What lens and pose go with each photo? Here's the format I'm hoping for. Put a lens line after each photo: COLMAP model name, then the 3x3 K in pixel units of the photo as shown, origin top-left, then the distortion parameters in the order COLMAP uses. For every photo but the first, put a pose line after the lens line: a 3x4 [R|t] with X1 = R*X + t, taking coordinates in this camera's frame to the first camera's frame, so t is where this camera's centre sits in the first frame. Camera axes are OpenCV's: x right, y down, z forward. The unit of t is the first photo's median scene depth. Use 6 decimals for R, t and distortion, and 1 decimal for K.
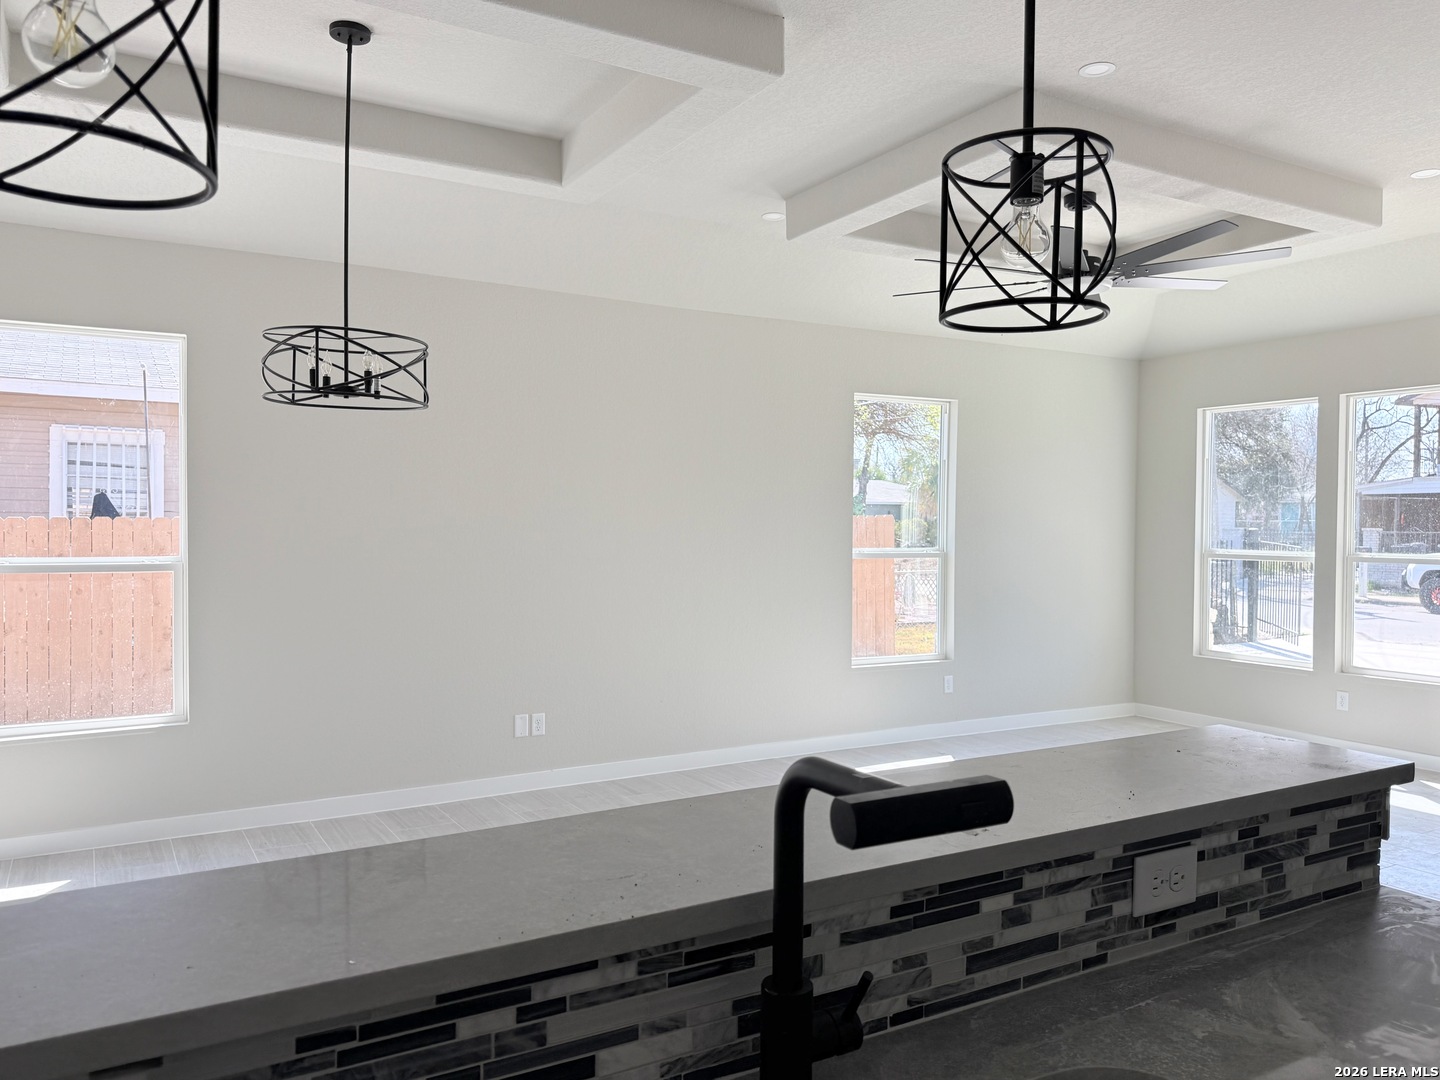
lens RADIAL K [[1029.8, 0, 712.9], [0, 1029.8, 563.4], [0, 0, 1]] dist [0.029317, -0.002311]
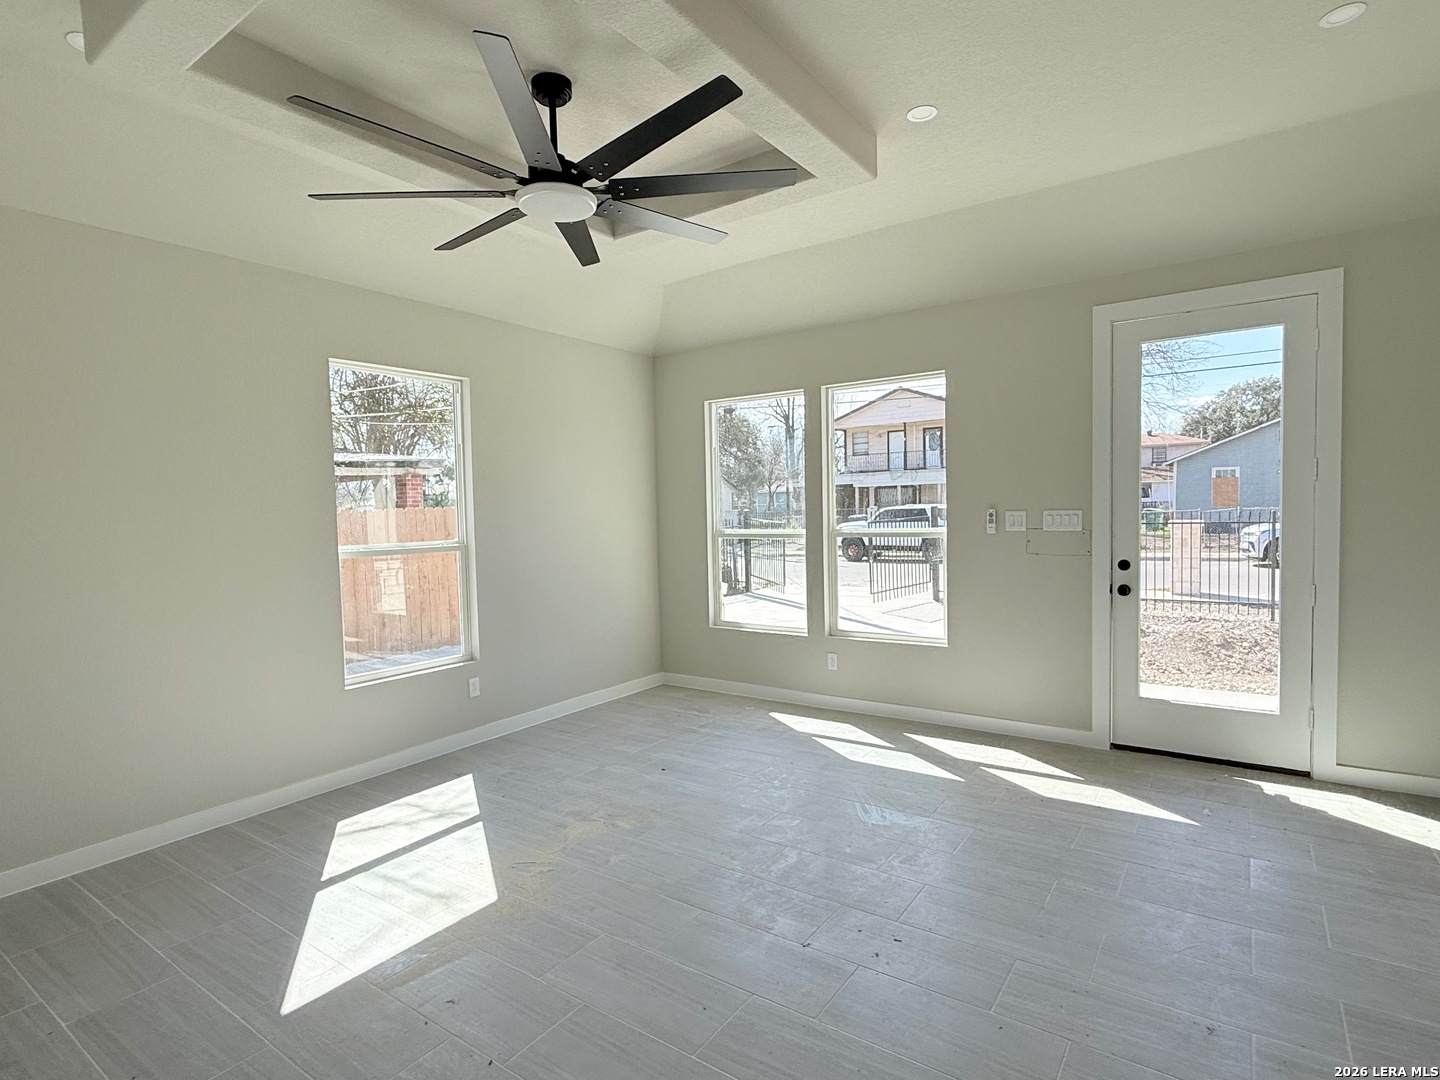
lens RADIAL K [[745.0, 0, 720.0], [0, 745.0, 540.0], [0, 0, 1]] dist [0.000716, 0.000136]
pose [[0.900334, -0.039564, 0.433397, 0.110352], [0.039405, 0.999180, 0.009355, -0.009551], [-0.433411, 0.008655, 0.901155, 0.232835]]
